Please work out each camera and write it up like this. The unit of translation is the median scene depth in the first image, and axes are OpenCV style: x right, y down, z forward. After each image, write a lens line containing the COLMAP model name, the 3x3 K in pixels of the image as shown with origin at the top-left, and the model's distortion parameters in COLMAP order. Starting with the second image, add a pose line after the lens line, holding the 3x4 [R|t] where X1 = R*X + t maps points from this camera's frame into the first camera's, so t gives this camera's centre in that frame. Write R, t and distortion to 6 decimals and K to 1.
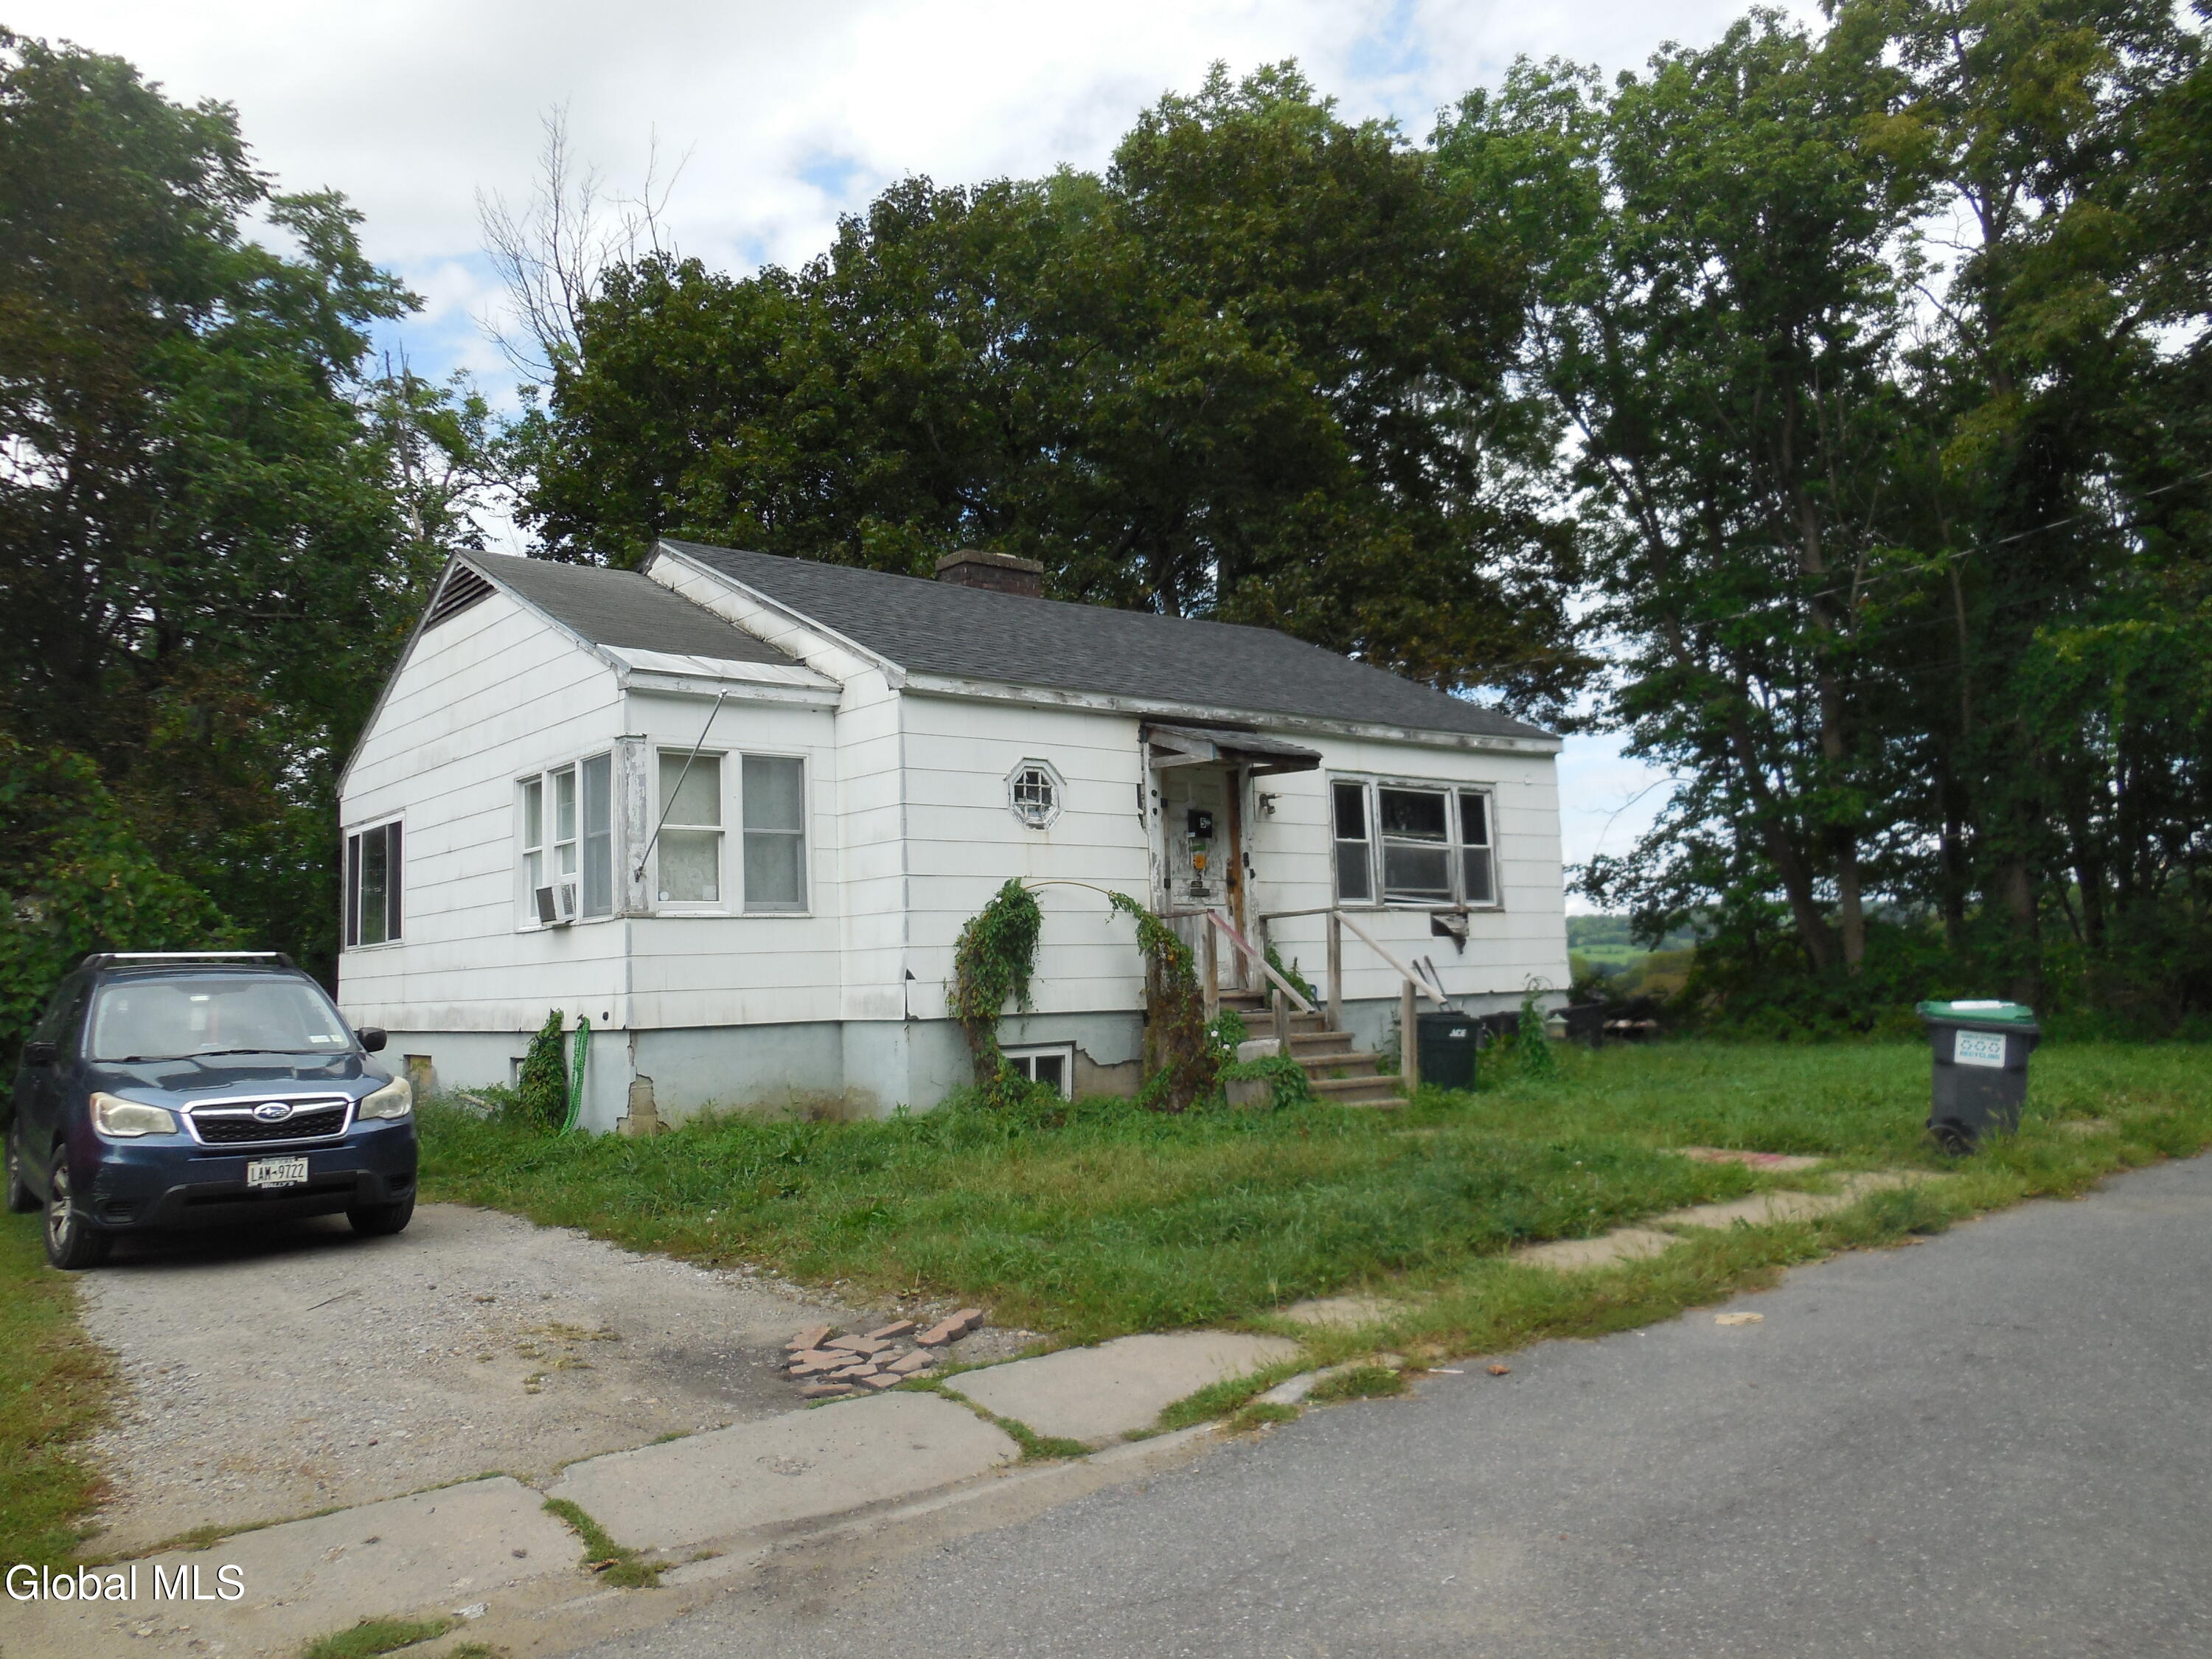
lens RADIAL K [[1676.8, 0, 1106.0], [0, 1676.8, 829.5], [0, 0, 1]] dist [0.000149, -0.001626]
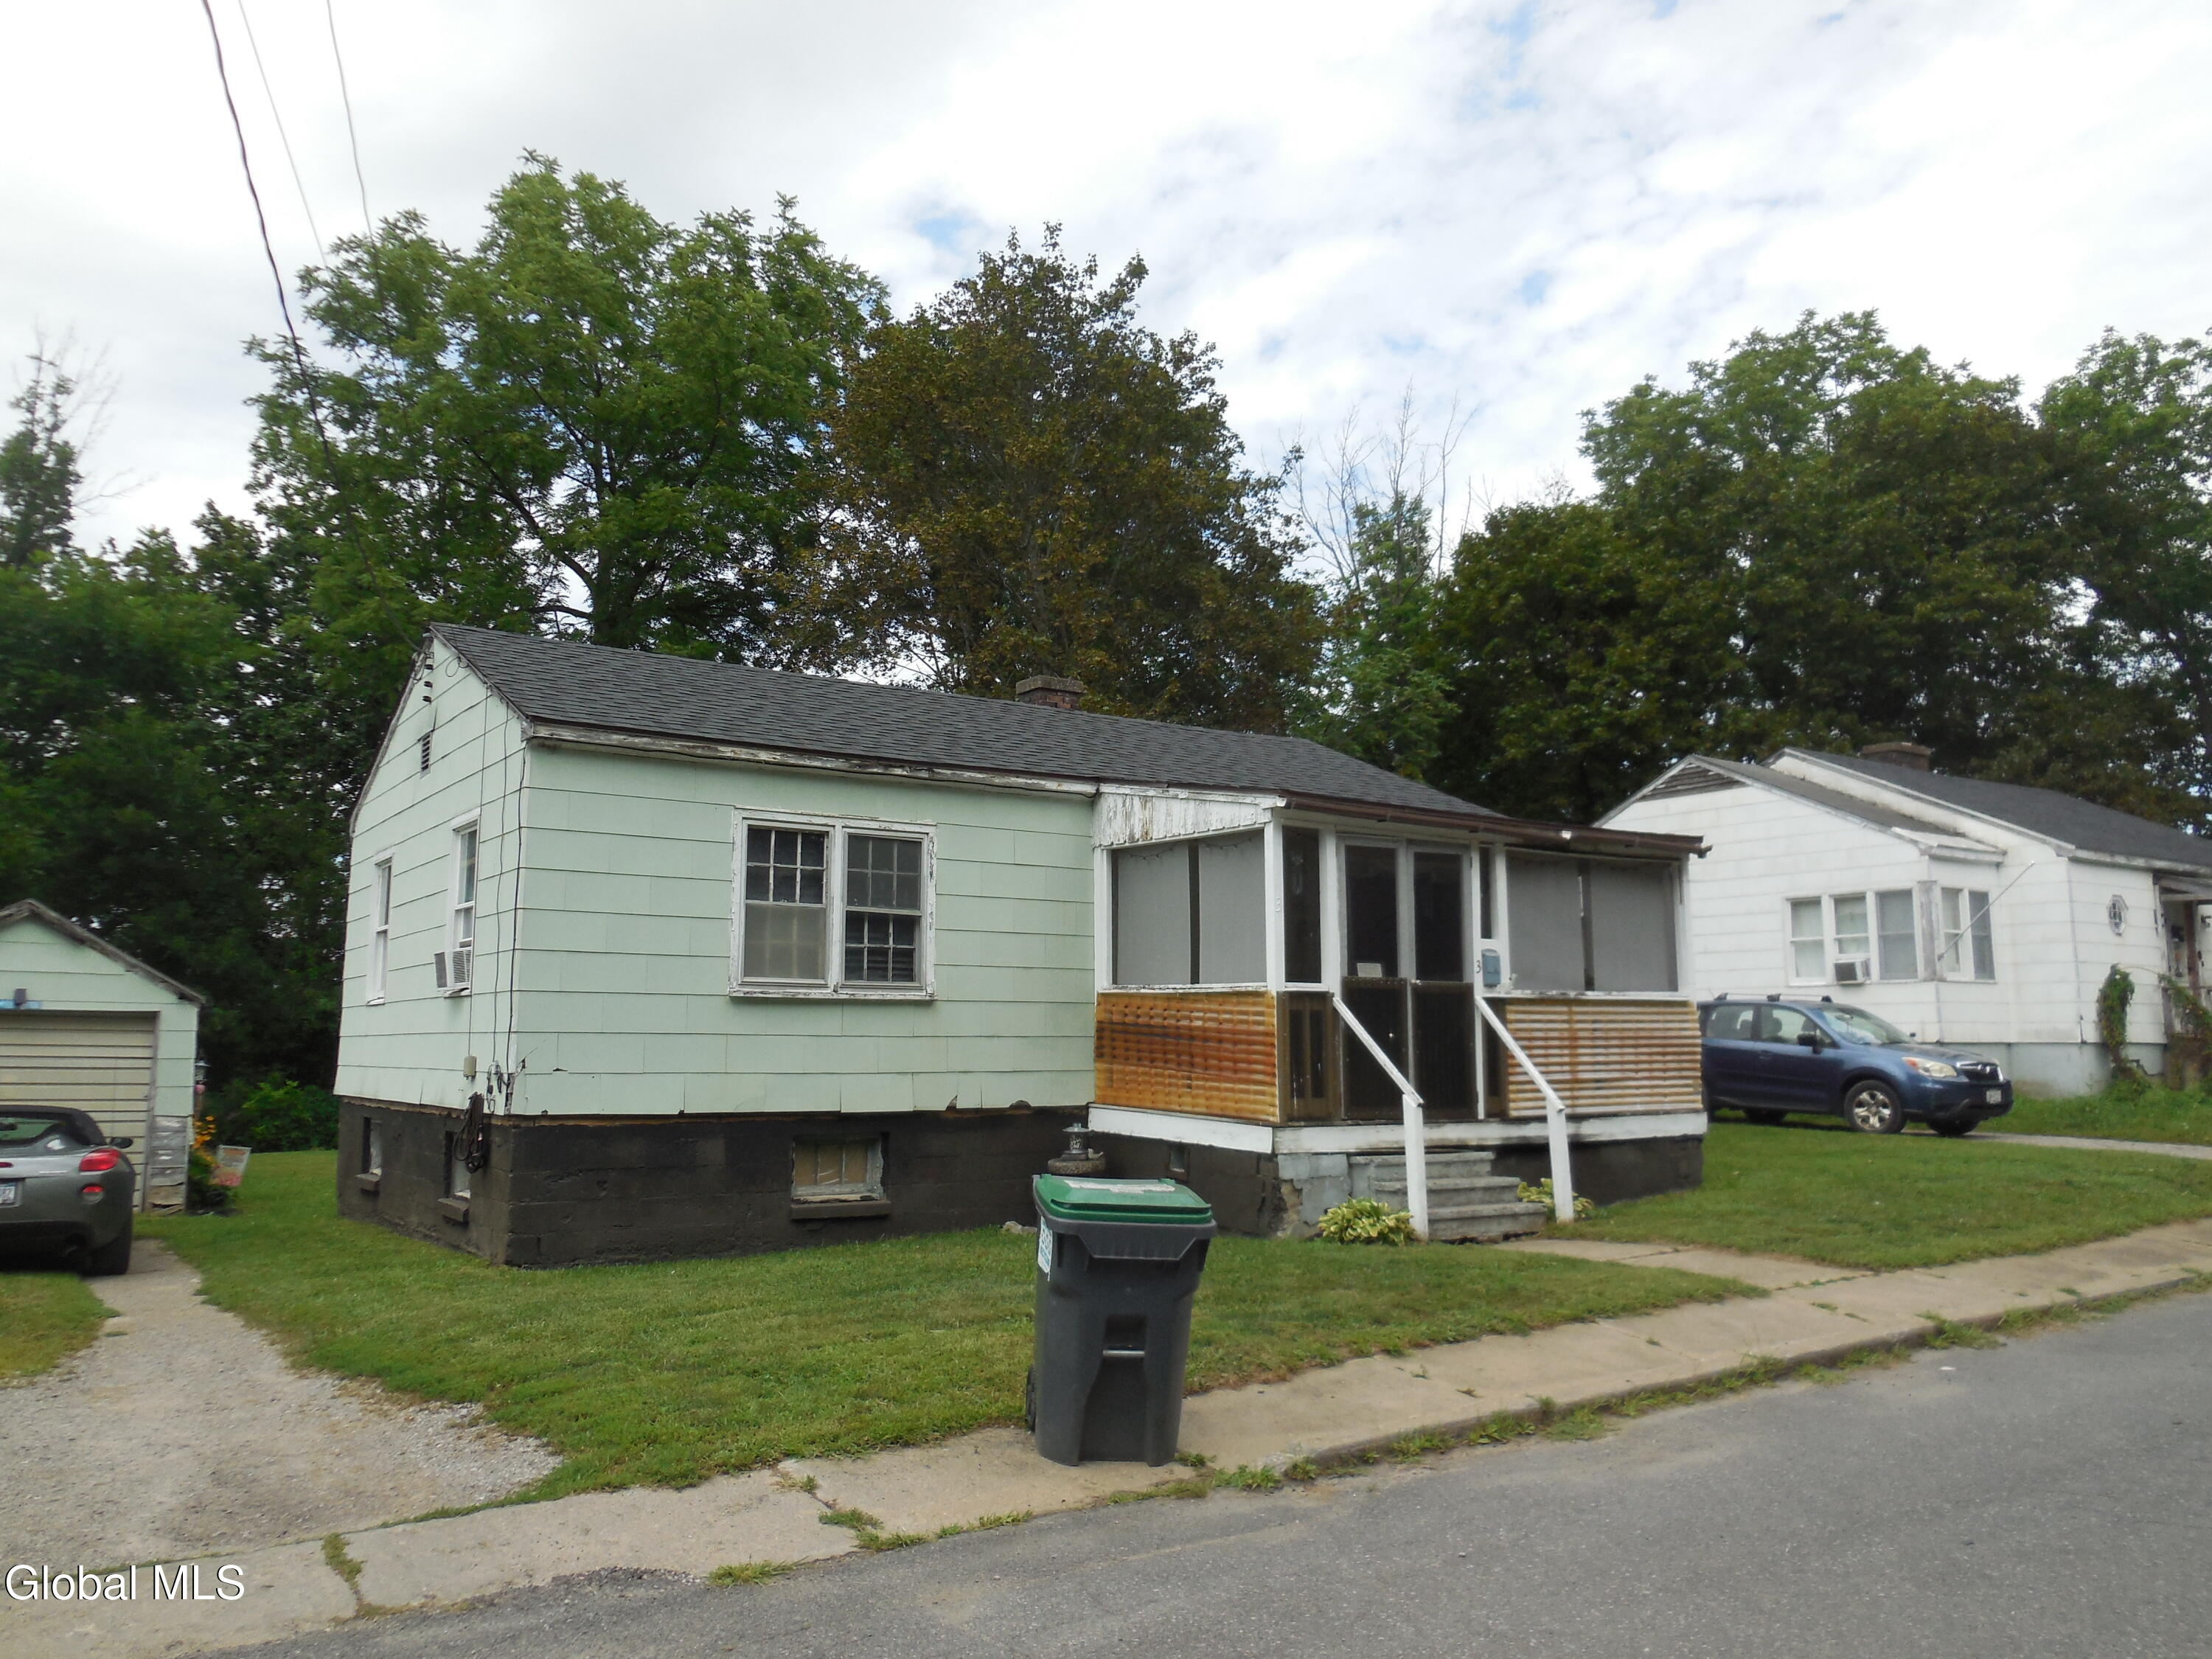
lens RADIAL K [[1676.8, 0, 1106.0], [0, 1676.8, 829.5], [0, 0, 1]] dist [0.000149, -0.001626]
pose [[0.995875, 0.024608, -0.087340, -0.935063], [-0.027391, 0.999150, -0.030814, -0.028472], [0.086507, 0.033079, 0.995702, -0.819018]]
